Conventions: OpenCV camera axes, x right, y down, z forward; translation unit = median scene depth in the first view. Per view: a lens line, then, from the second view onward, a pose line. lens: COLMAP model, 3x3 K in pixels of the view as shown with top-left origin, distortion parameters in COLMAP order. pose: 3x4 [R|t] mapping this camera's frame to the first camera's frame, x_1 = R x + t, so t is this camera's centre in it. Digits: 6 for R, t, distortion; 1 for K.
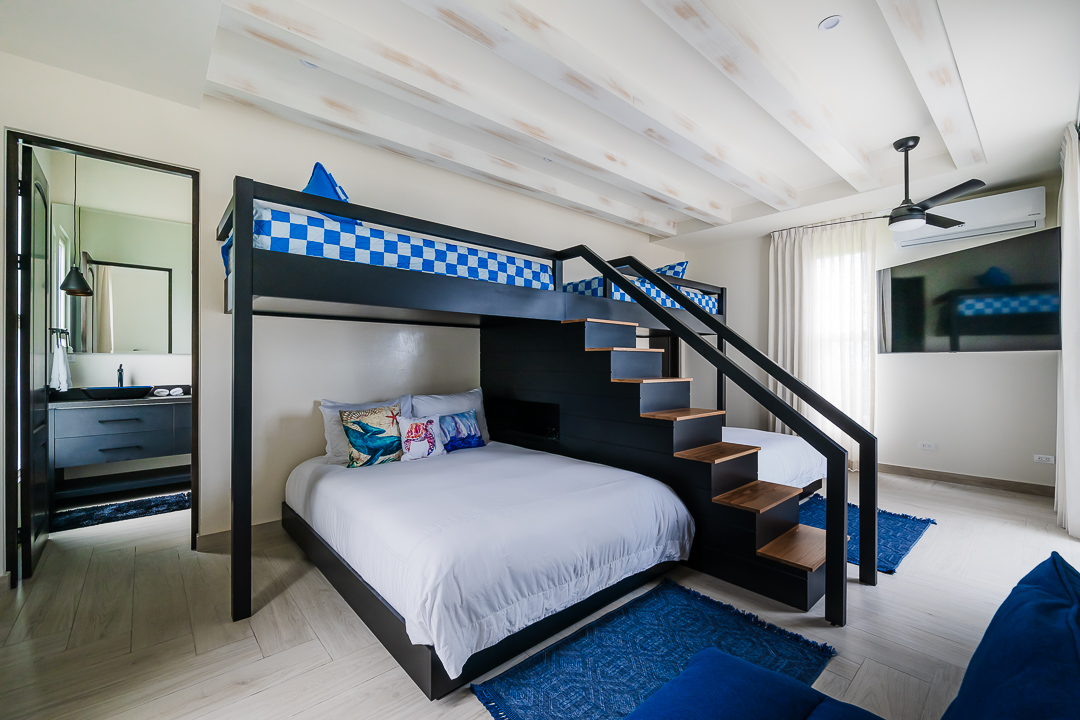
lens RADIAL K [[466.9, 0, 536.2], [0, 466.9, 356.9], [0, 0, 1]] dist [-0.003268, -0.000354]
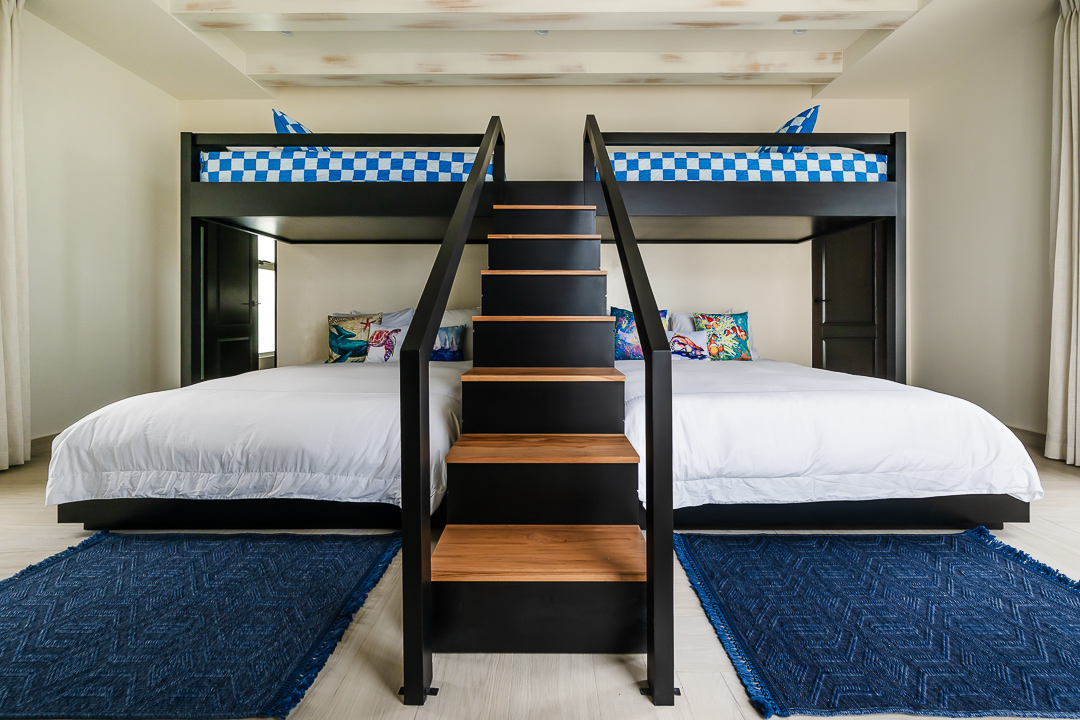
lens RADIAL K [[452.7, 0, 548.3], [0, 452.7, 316.8], [0, 0, 1]] dist [-0.000344, 0.000023]
pose [[0.739208, -0.002317, -0.673473, 0.746910], [0.004883, 0.999986, 0.001919, 0.115110], [0.673460, -0.004707, 0.739209, 0.511125]]
